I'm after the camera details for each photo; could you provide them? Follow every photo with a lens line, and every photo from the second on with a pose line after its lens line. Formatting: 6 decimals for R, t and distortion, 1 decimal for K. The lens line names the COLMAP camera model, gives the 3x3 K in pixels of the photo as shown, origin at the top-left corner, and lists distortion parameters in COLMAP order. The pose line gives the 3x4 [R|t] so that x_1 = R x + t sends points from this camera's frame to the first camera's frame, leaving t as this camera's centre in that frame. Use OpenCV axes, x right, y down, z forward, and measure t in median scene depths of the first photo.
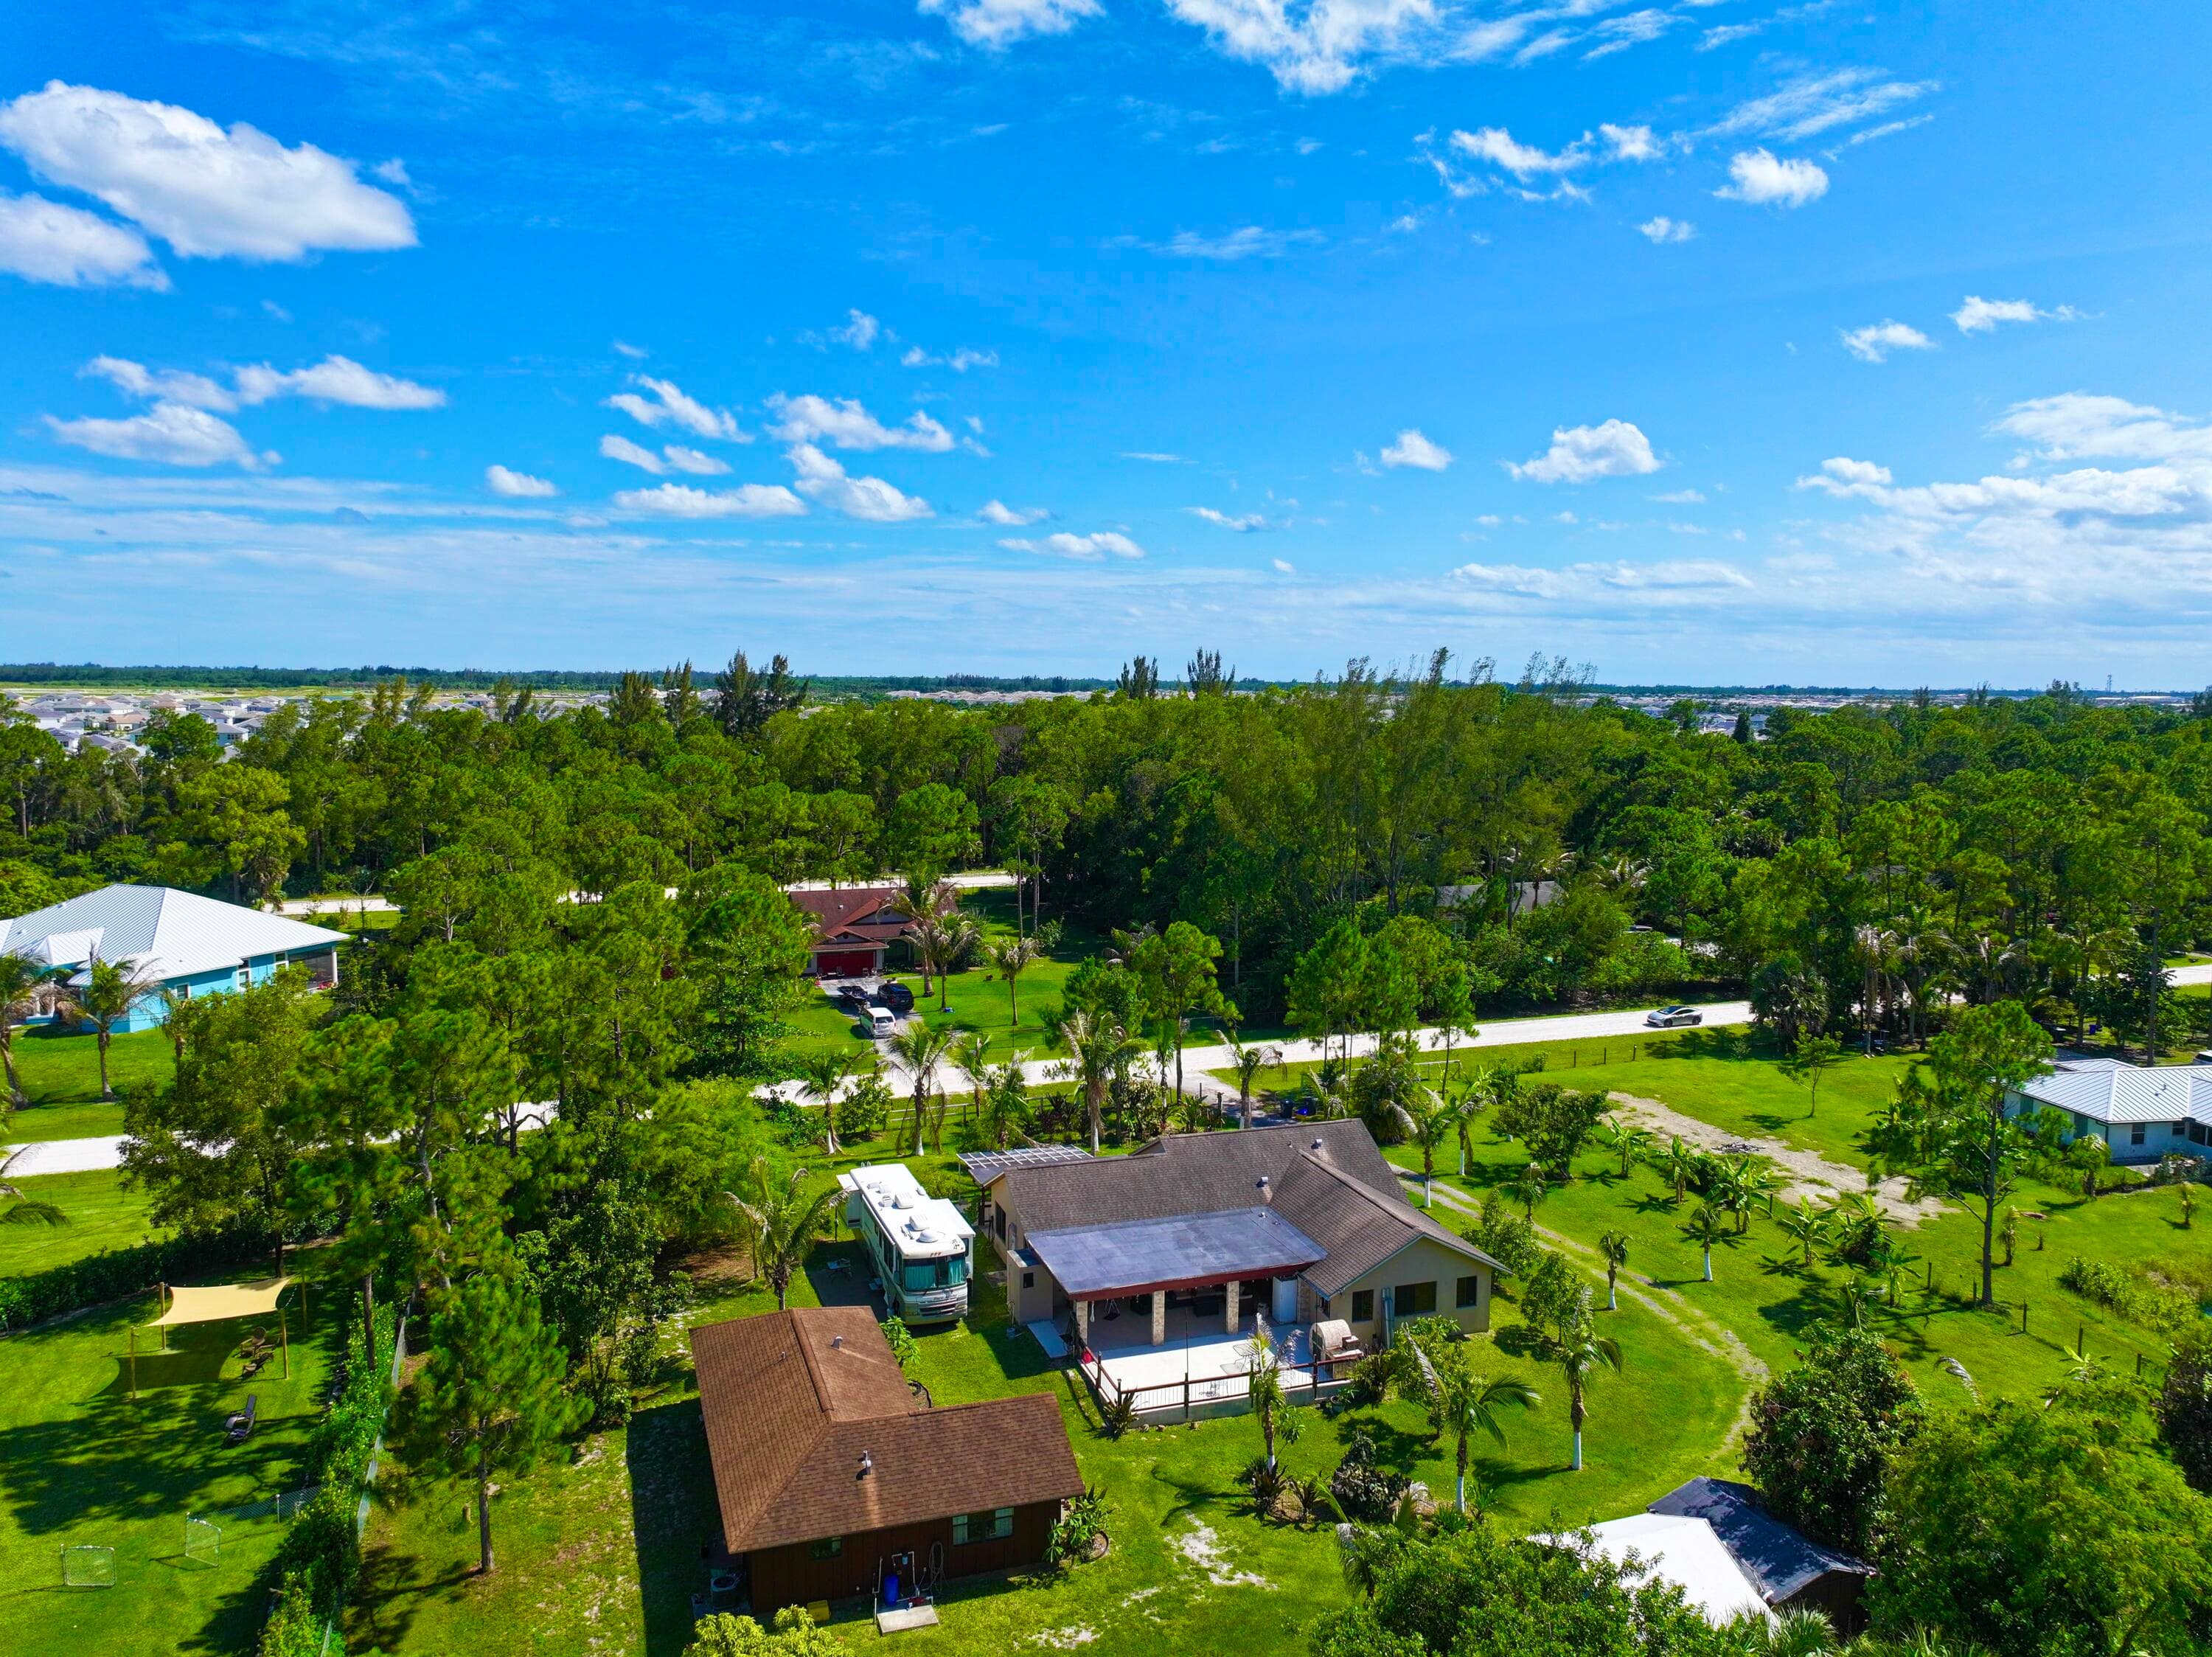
lens RADIAL K [[1564.9, 0, 1111.6], [0, 1564.9, 803.9], [0, 0, 1]] dist [0.007286, 0.006977]
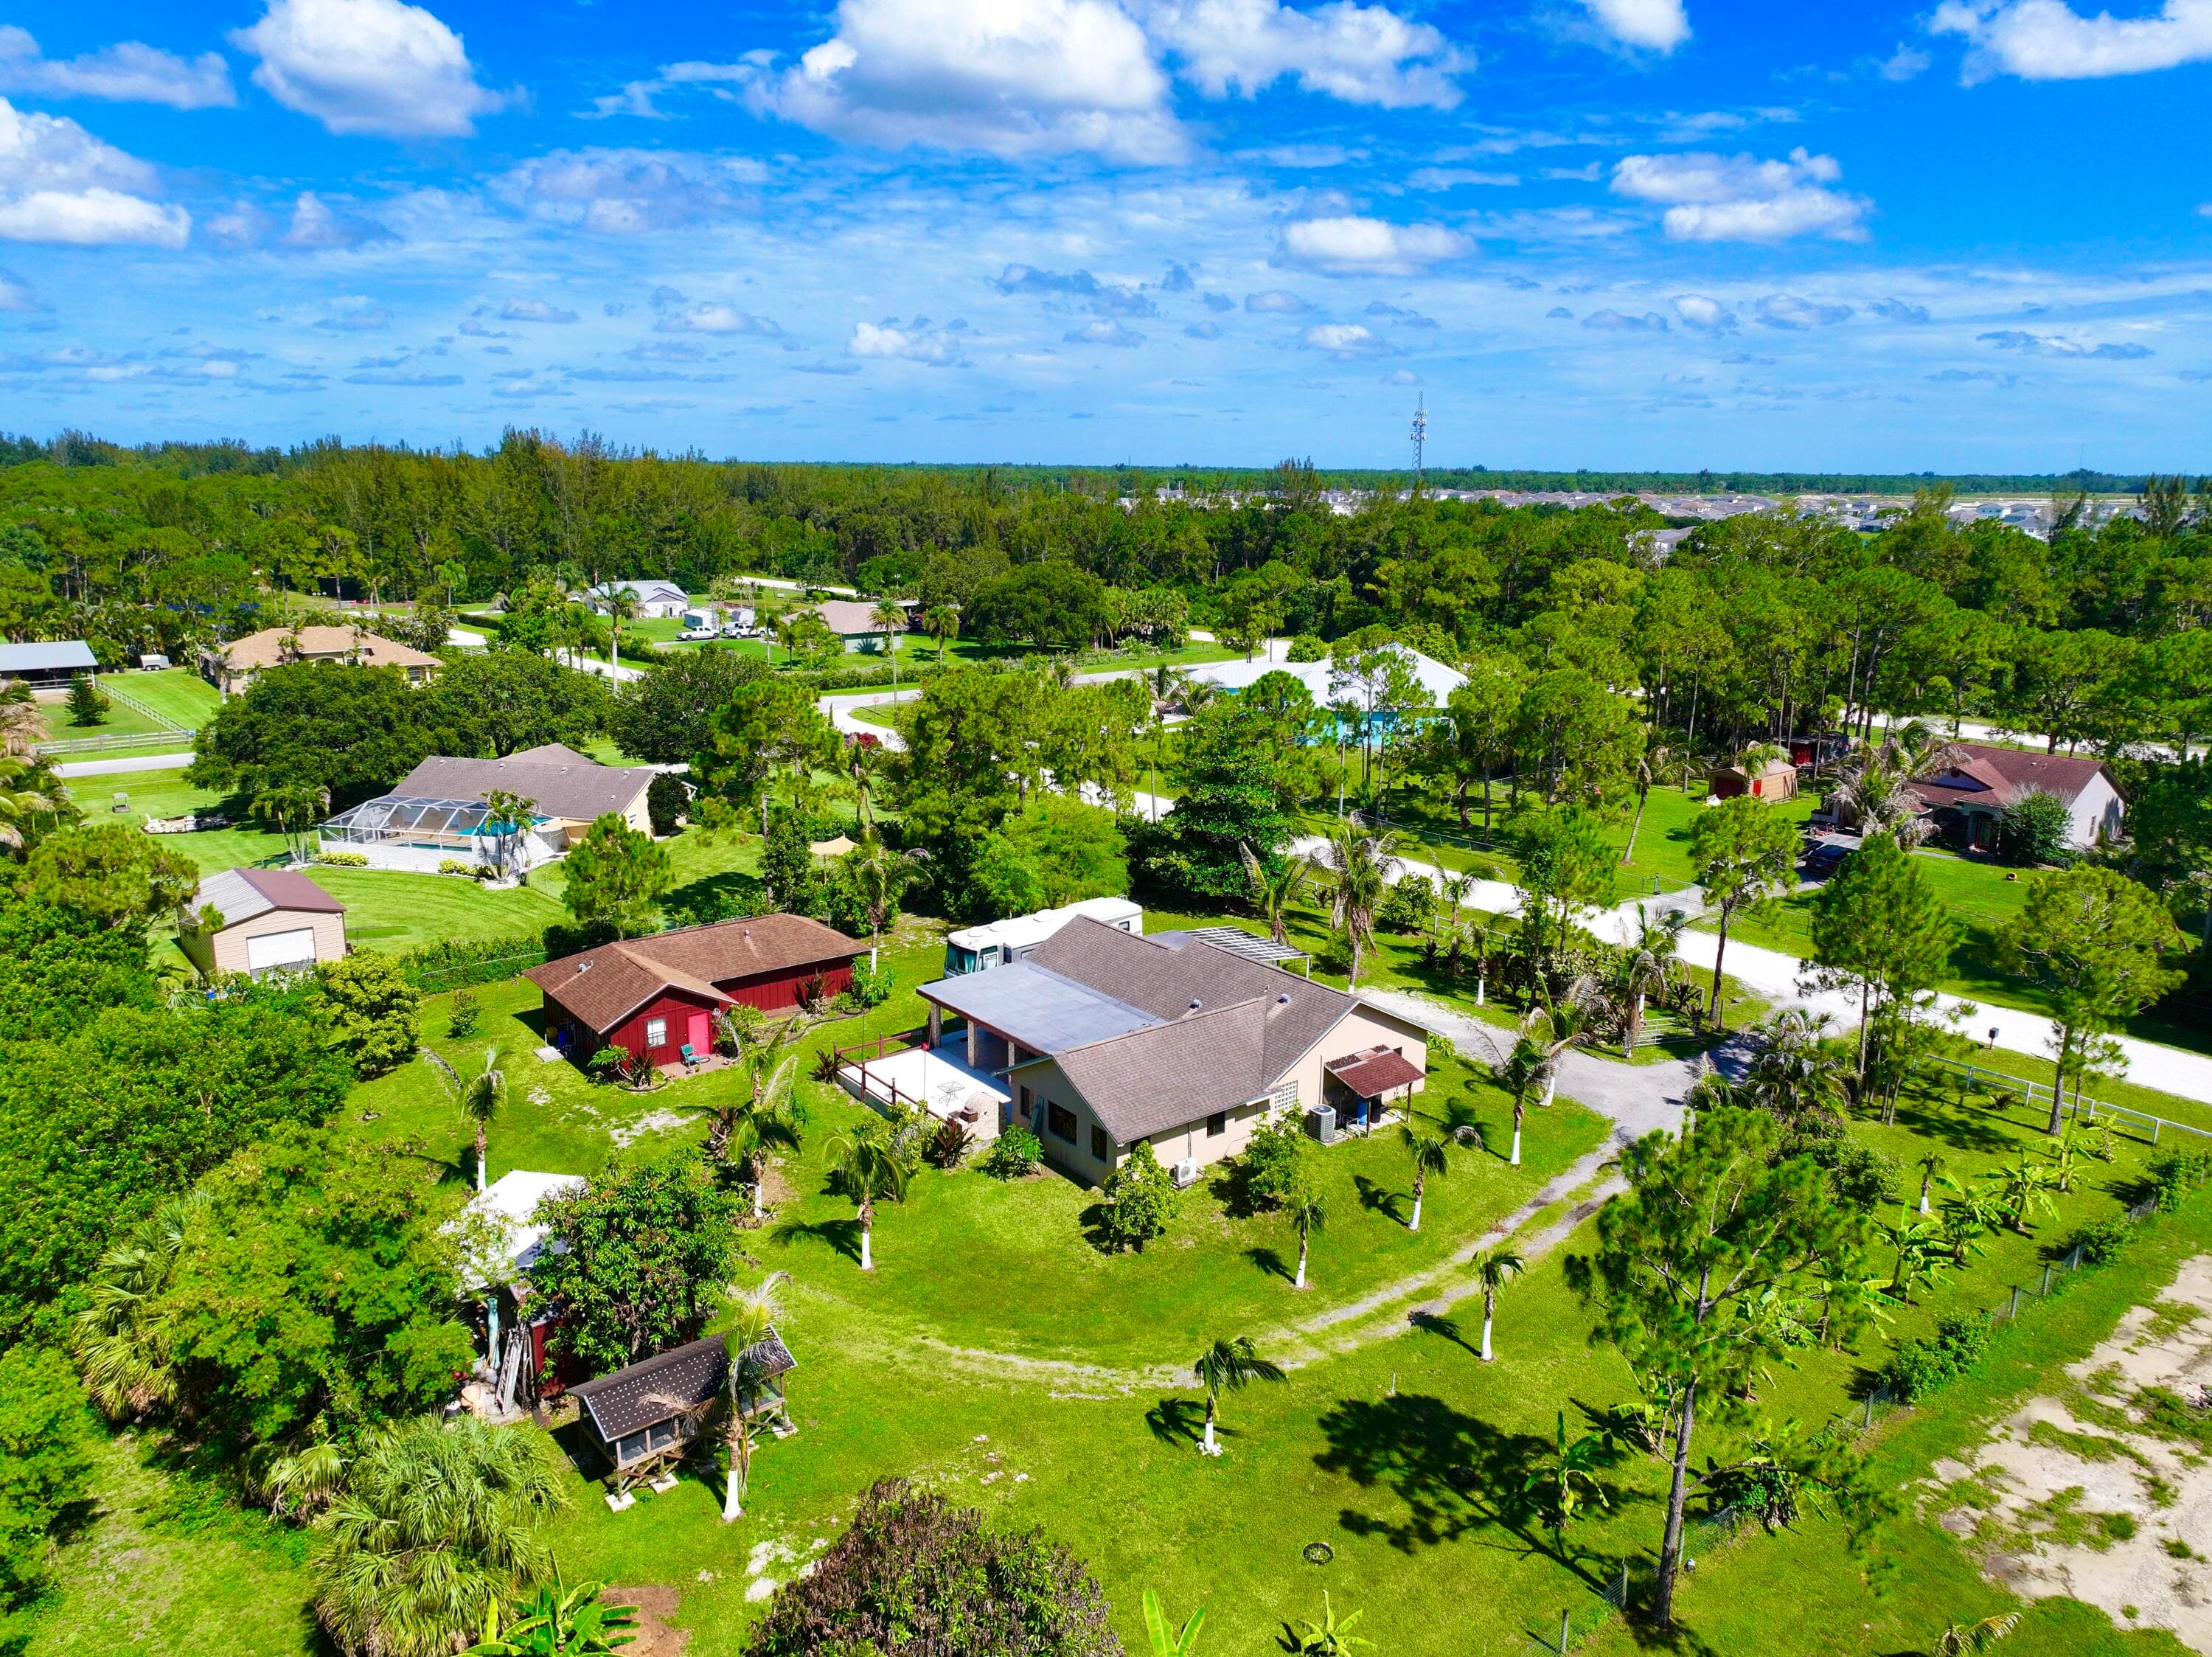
lens RADIAL K [[1564.9, 0, 1111.6], [0, 1564.9, 803.9], [0, 0, 1]] dist [0.007286, 0.006977]
pose [[0.324315, 0.189828, -0.926707, 0.932147], [-0.089963, 0.981407, 0.169549, -0.036369], [0.941662, 0.028382, 0.335363, 0.618494]]
